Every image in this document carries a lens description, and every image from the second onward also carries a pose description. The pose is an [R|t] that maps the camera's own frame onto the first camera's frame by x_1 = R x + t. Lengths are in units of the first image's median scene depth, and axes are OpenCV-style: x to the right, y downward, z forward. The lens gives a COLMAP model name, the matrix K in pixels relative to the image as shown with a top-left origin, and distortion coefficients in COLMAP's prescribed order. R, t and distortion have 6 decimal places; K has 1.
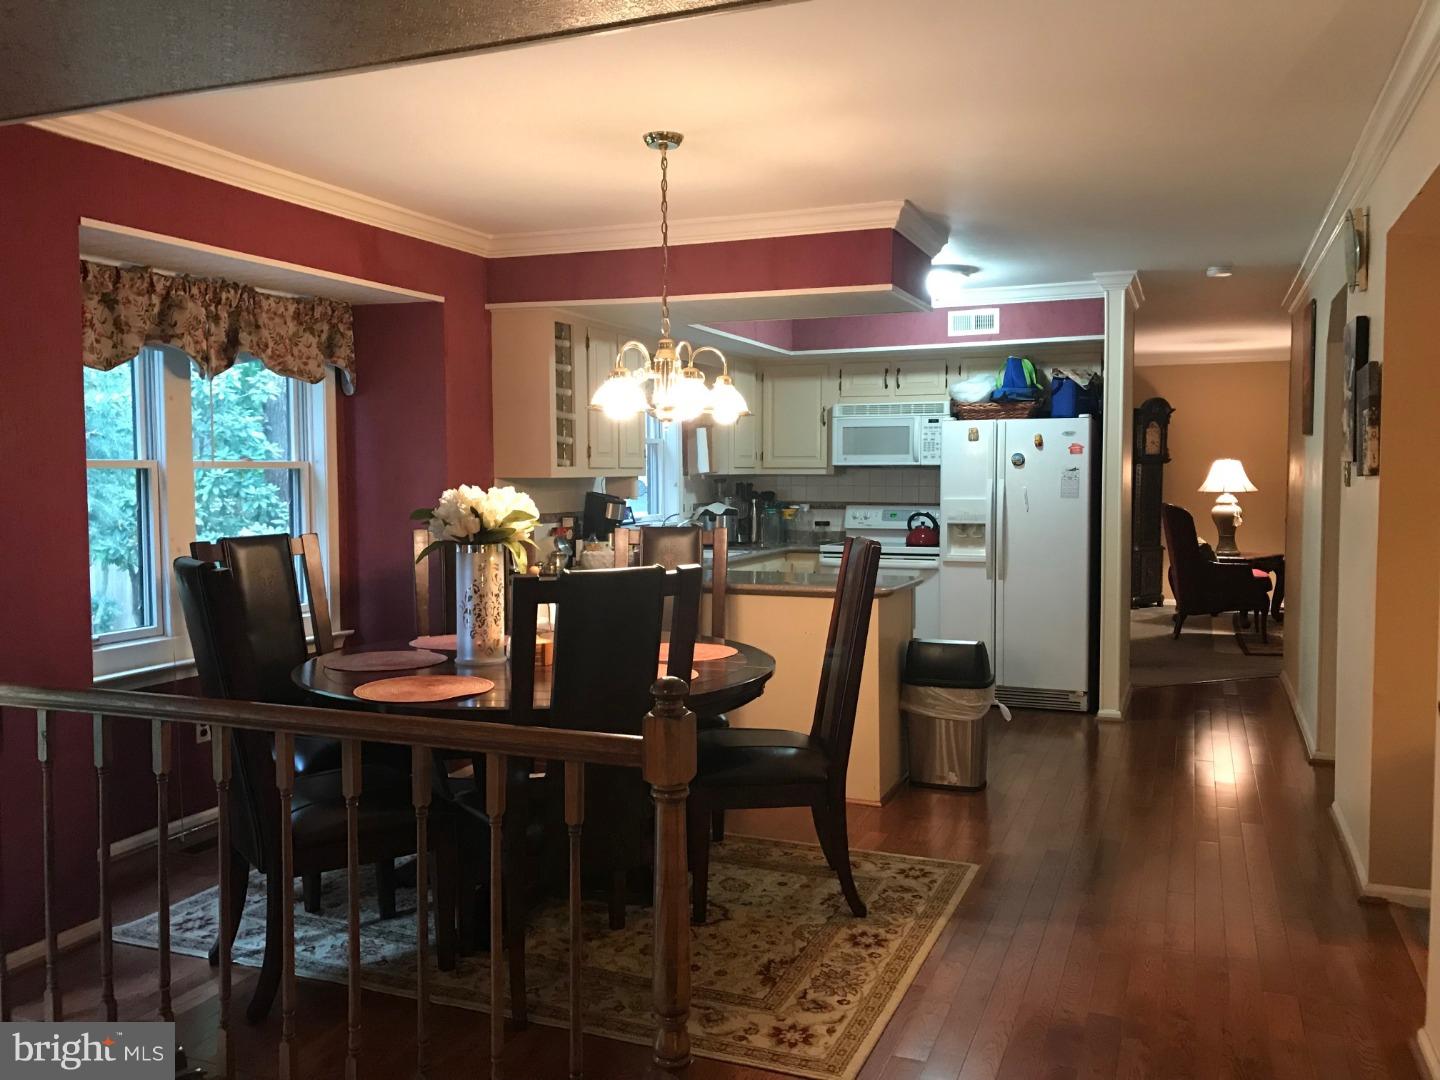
lens RADIAL K [[1209.7, 0, 714.1], [0, 1209.7, 543.6], [0, 0, 1]] dist [0.032978, 0.008500]
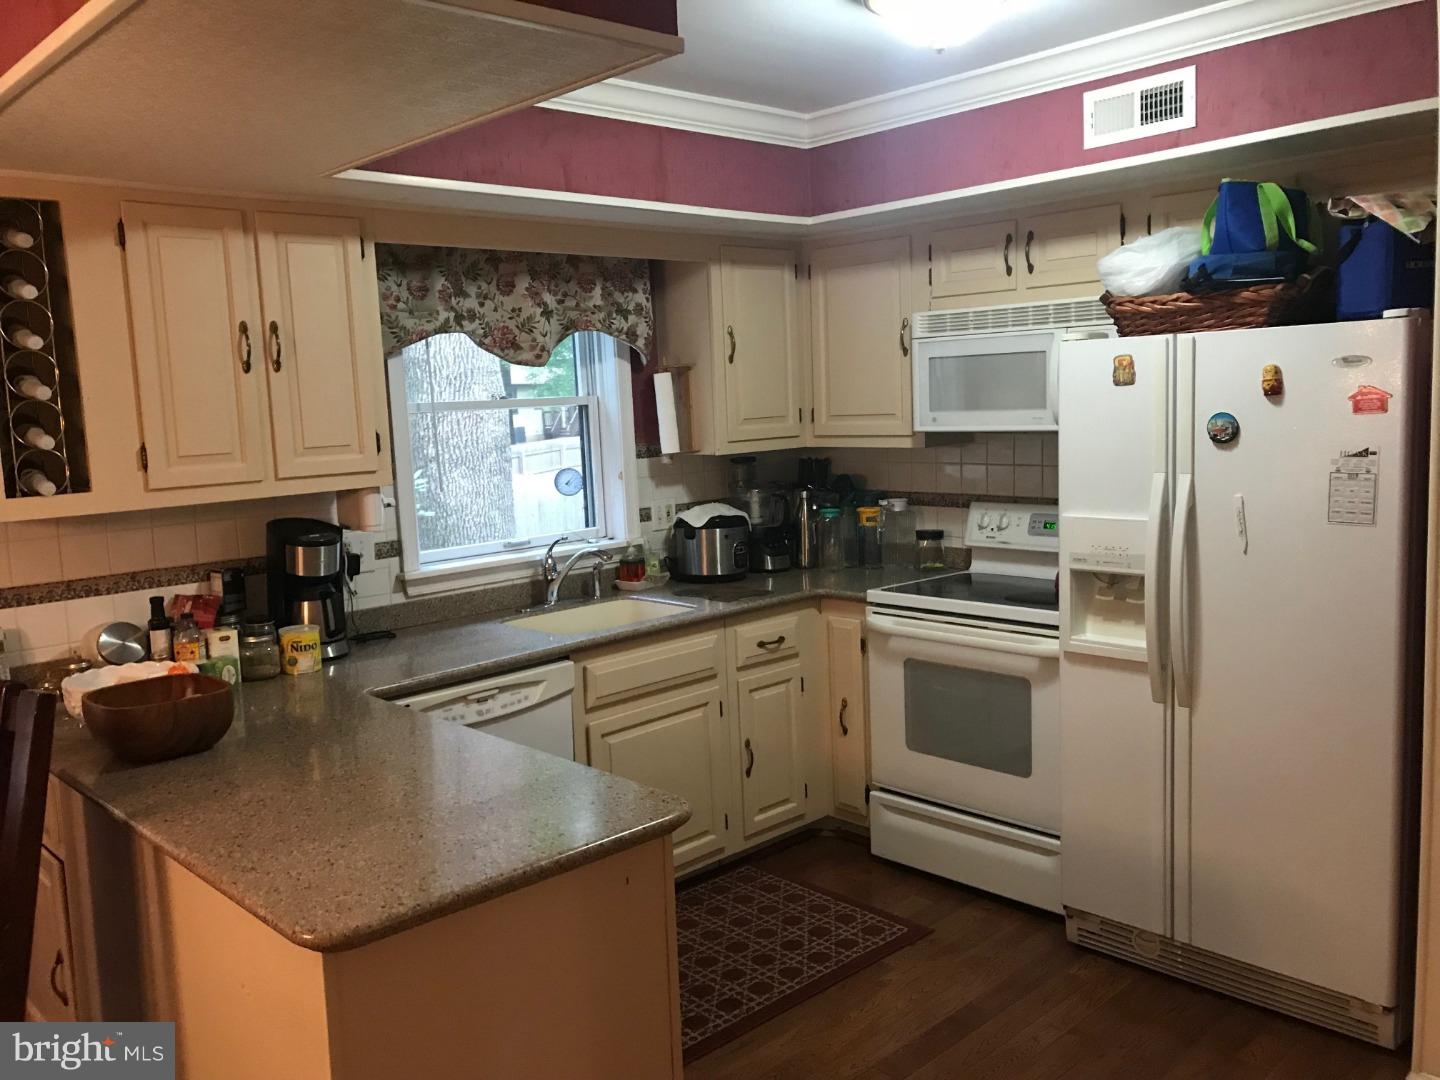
lens RADIAL K [[1209.7, 0, 726.6], [0, 1209.7, 538.6], [0, 0, 1]] dist [0.032978, 0.008500]
pose [[0.908706, 0.016985, -0.417091, 0.268027], [0.014030, 0.997365, 0.071182, -0.062985], [0.417201, -0.070535, 0.906073, 0.539304]]
